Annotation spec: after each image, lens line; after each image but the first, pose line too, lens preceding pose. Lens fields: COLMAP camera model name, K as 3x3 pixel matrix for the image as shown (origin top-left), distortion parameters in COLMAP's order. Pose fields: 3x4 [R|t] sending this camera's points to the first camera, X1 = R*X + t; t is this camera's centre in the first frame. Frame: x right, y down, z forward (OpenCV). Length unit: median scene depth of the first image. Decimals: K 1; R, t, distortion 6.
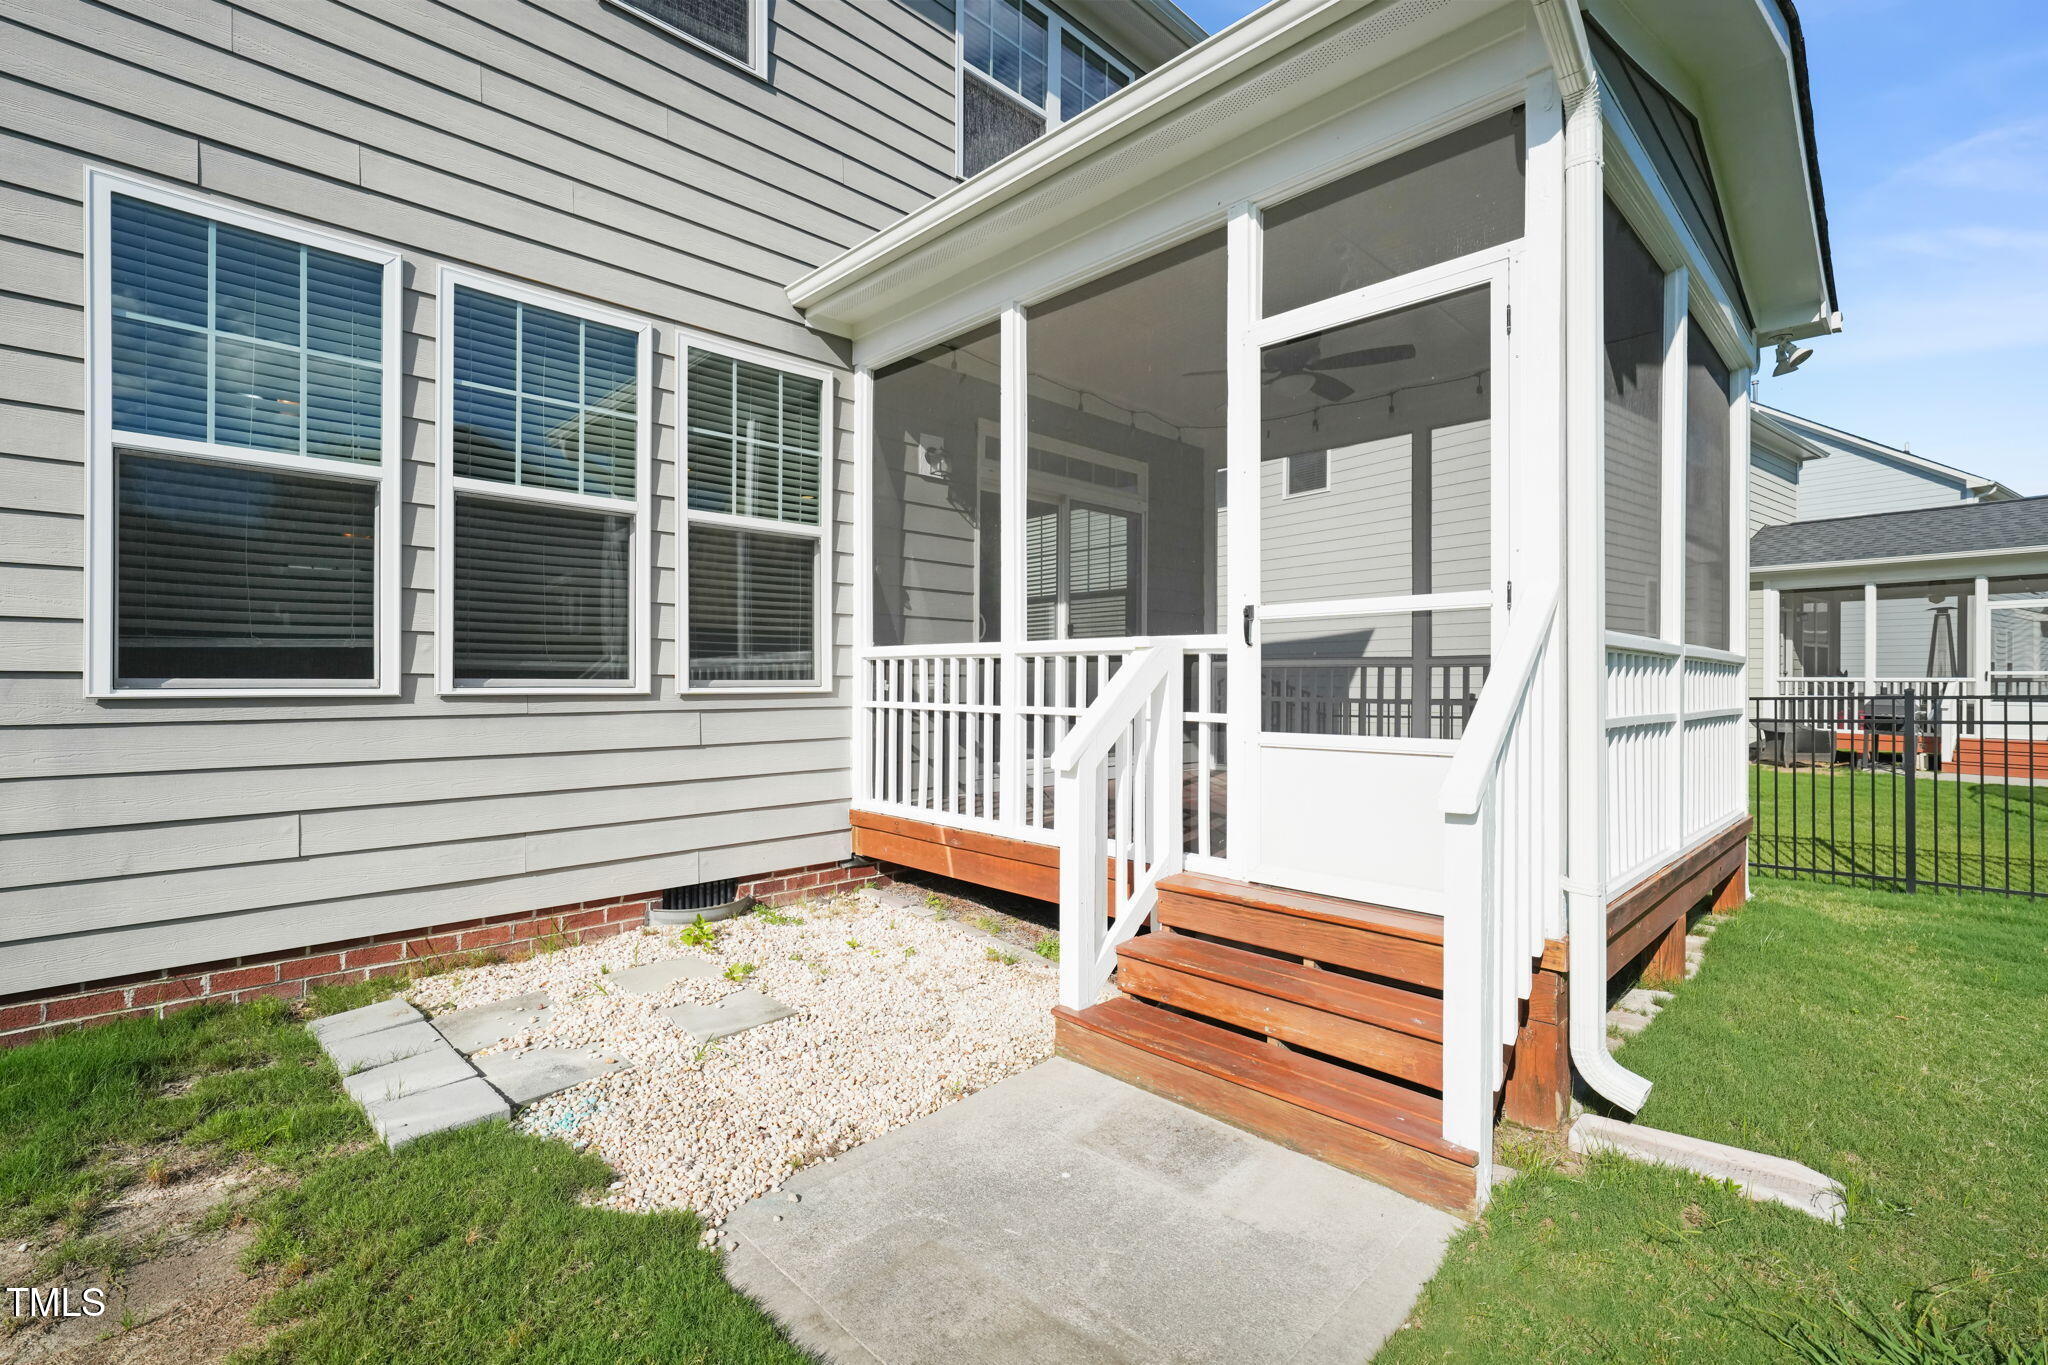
lens RADIAL K [[917.0, 0, 1012.7], [0, 917.0, 676.1], [0, 0, 1]] dist [0.001580, 0.000233]
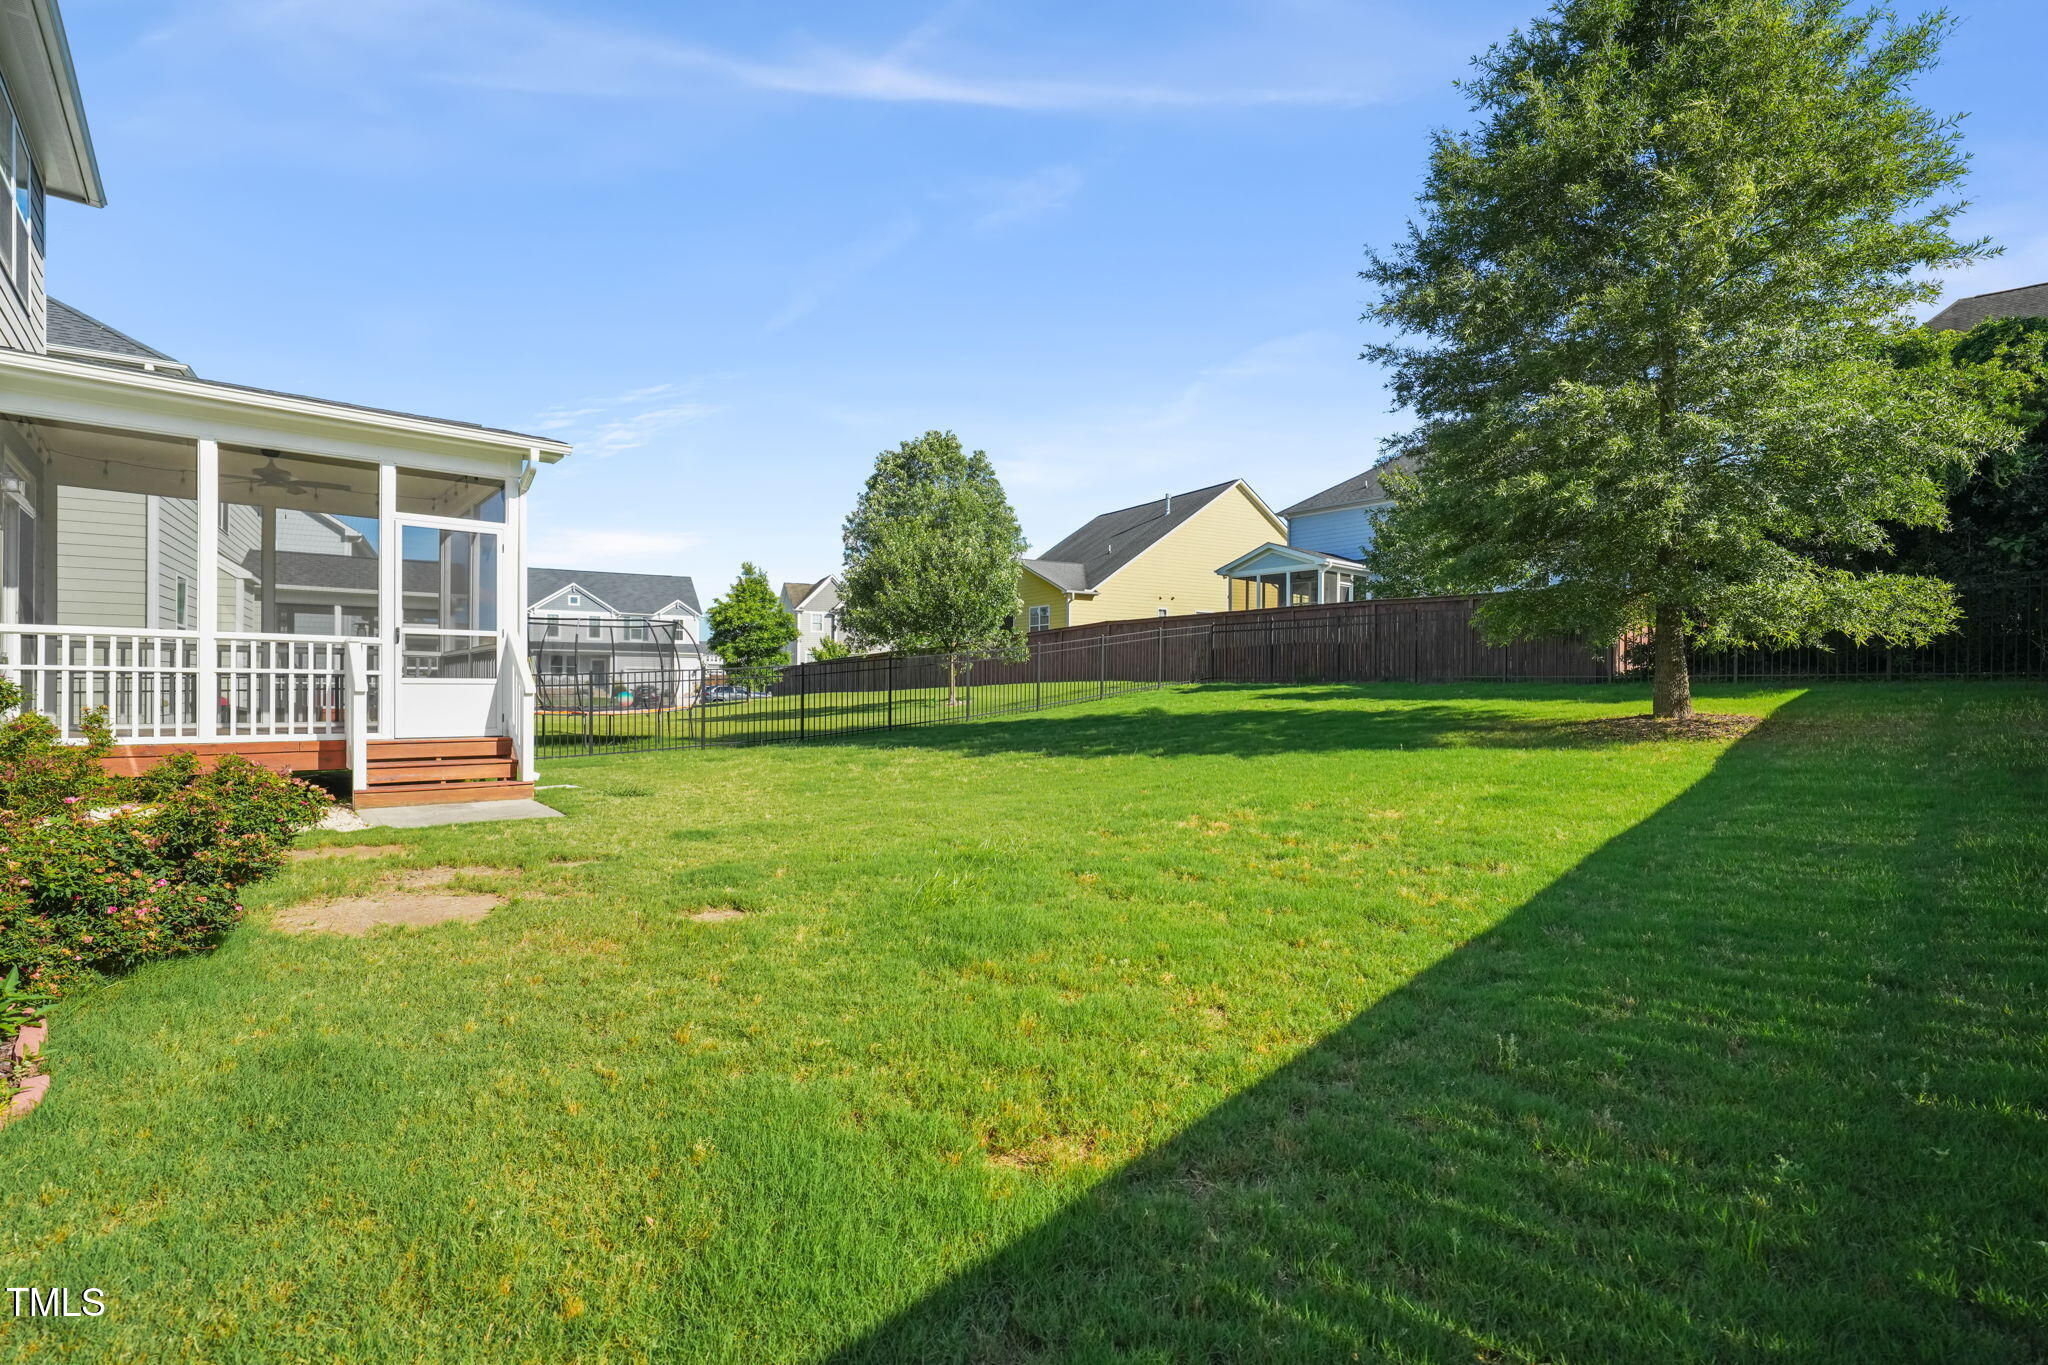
lens RADIAL K [[917.0, 0, 1012.7], [0, 917.0, 676.1], [0, 0, 1]] dist [0.001580, 0.000233]
pose [[0.069072, 0.007765, 0.997581, -2.056429], [-0.011707, 0.999907, -0.006972, 0.055048], [-0.997543, -0.011197, 0.069156, -0.826530]]
